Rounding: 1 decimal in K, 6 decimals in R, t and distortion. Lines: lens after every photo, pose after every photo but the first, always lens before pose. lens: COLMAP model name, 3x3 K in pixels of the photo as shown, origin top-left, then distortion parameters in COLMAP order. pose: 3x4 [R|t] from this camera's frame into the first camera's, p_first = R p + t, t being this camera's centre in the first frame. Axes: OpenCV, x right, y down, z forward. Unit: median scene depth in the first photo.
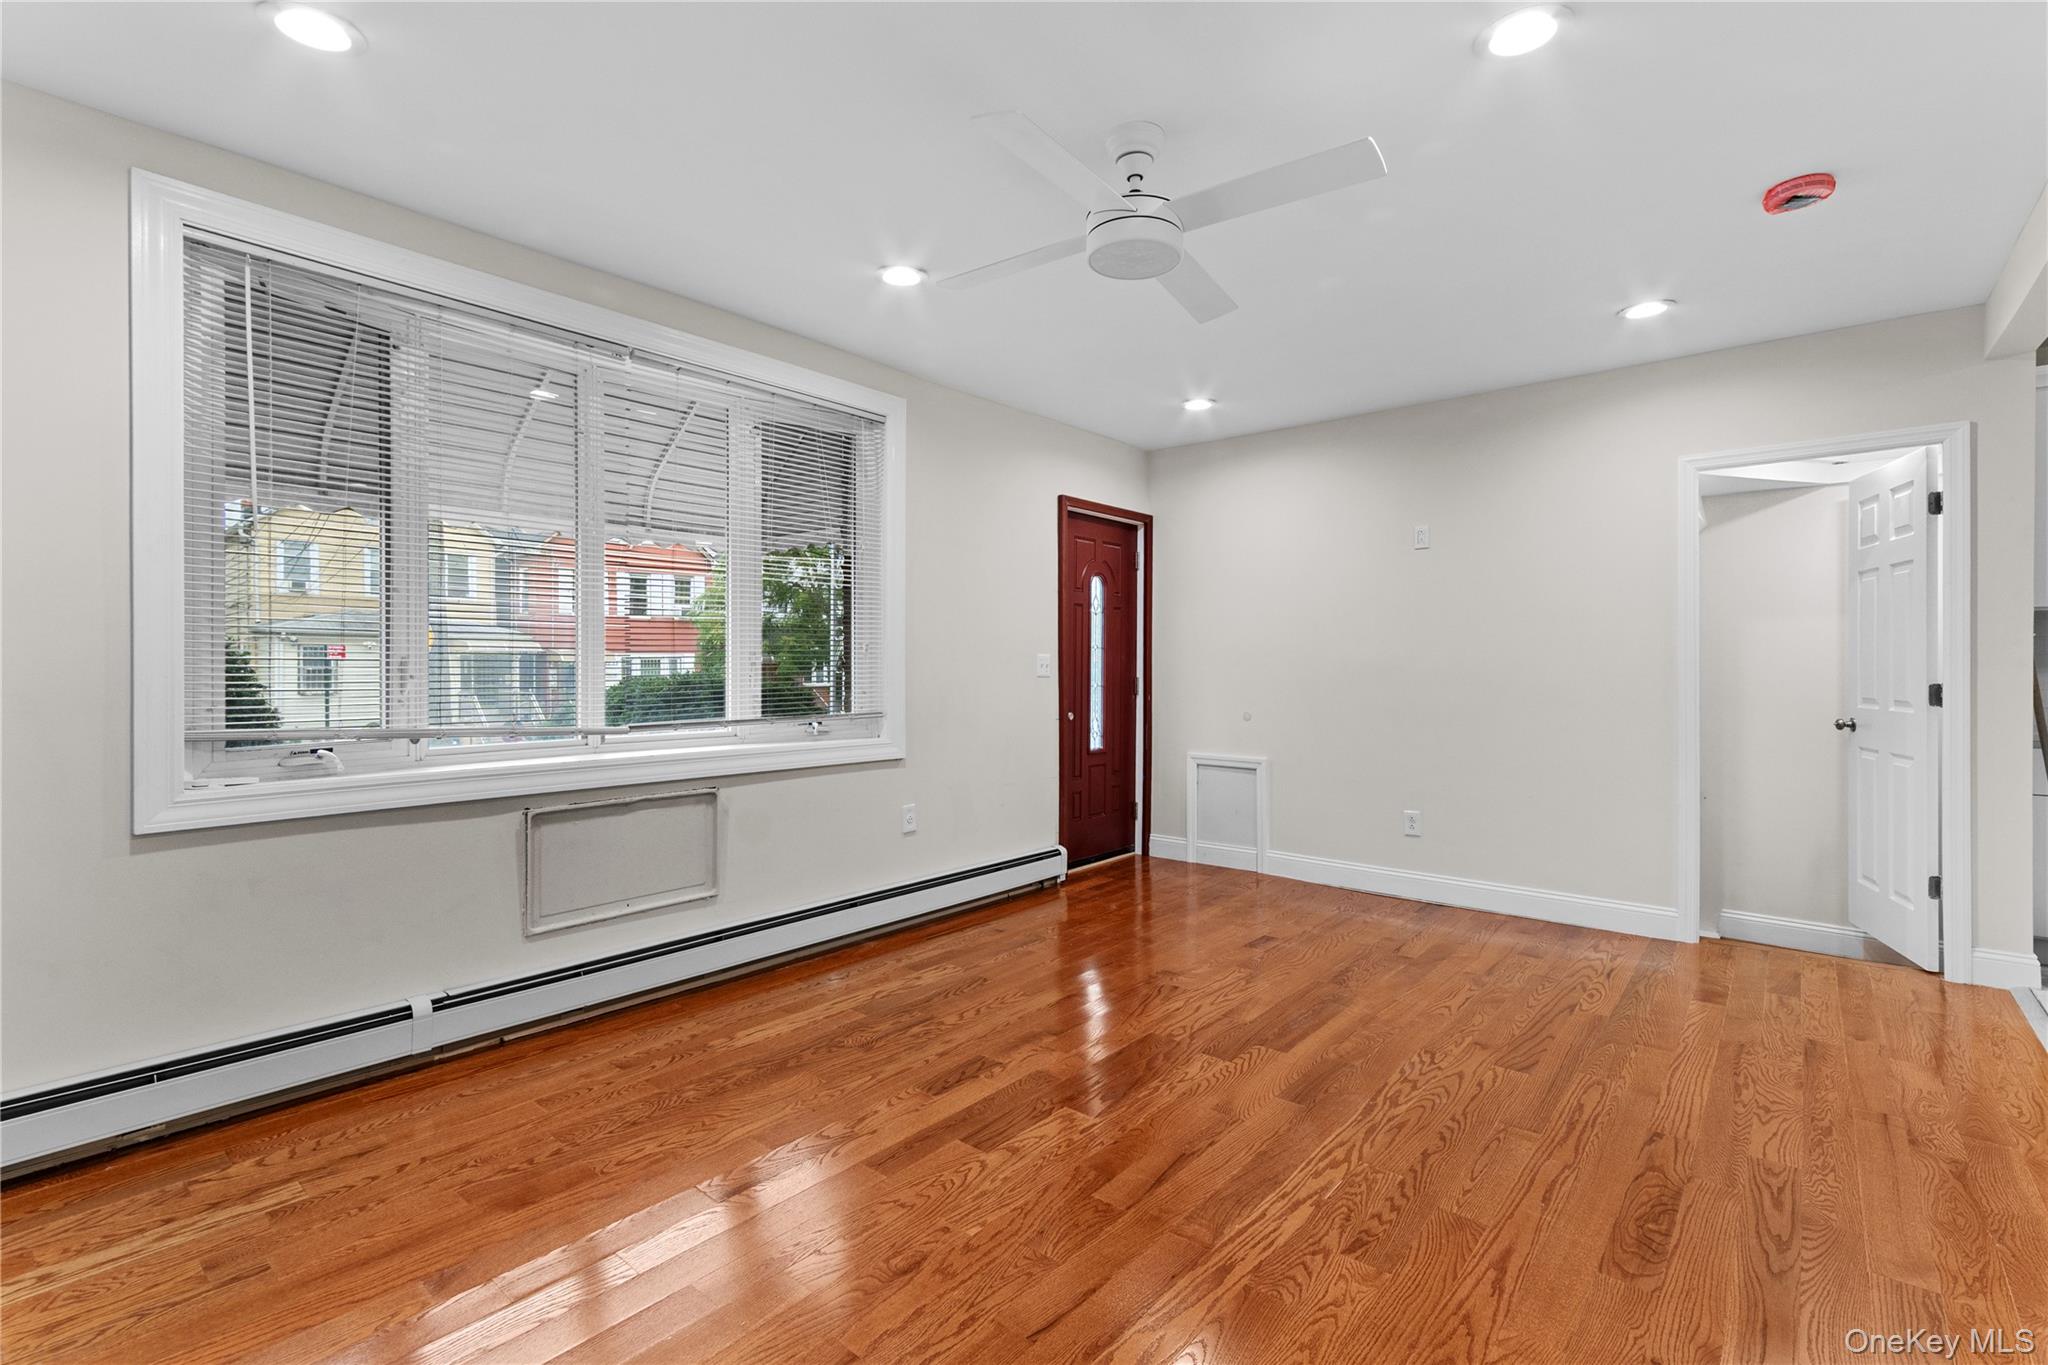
lens RADIAL K [[901.4, 0, 1027.7], [0, 901.4, 677.1], [0, 0, 1]] dist [-0.000166, -0.000610]
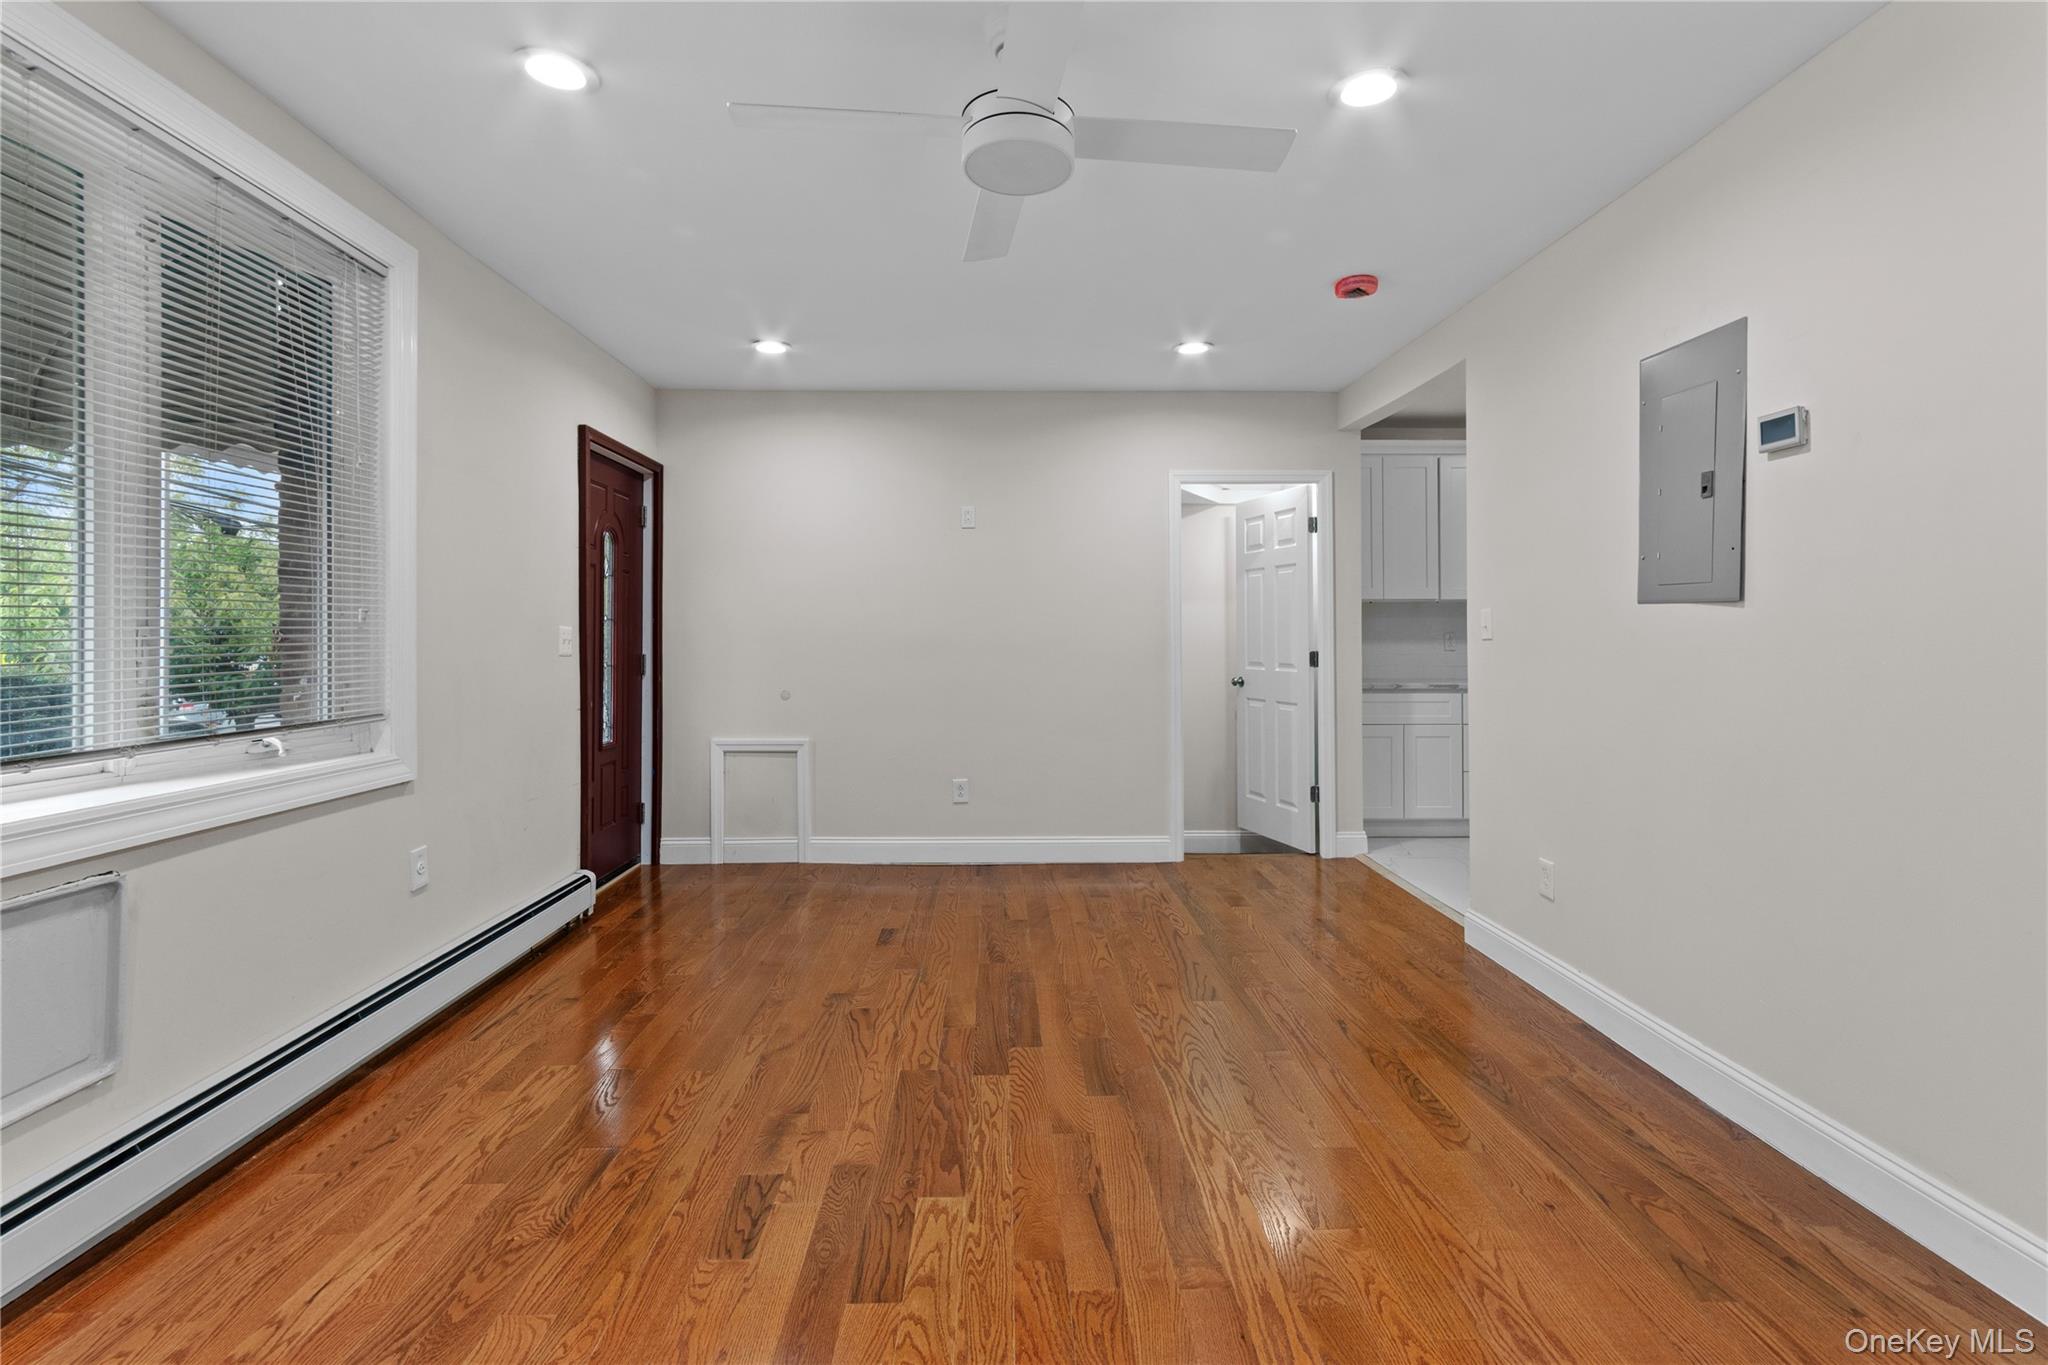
lens RADIAL K [[901.4, 0, 980.7], [0, 901.4, 639.4], [0, 0, 1]] dist [-0.000166, -0.000610]
pose [[0.754190, -0.003758, 0.656646, -0.323039], [0.011375, 0.999908, -0.007343, -0.006873], [-0.656558, 0.013008, 0.754164, 0.263975]]
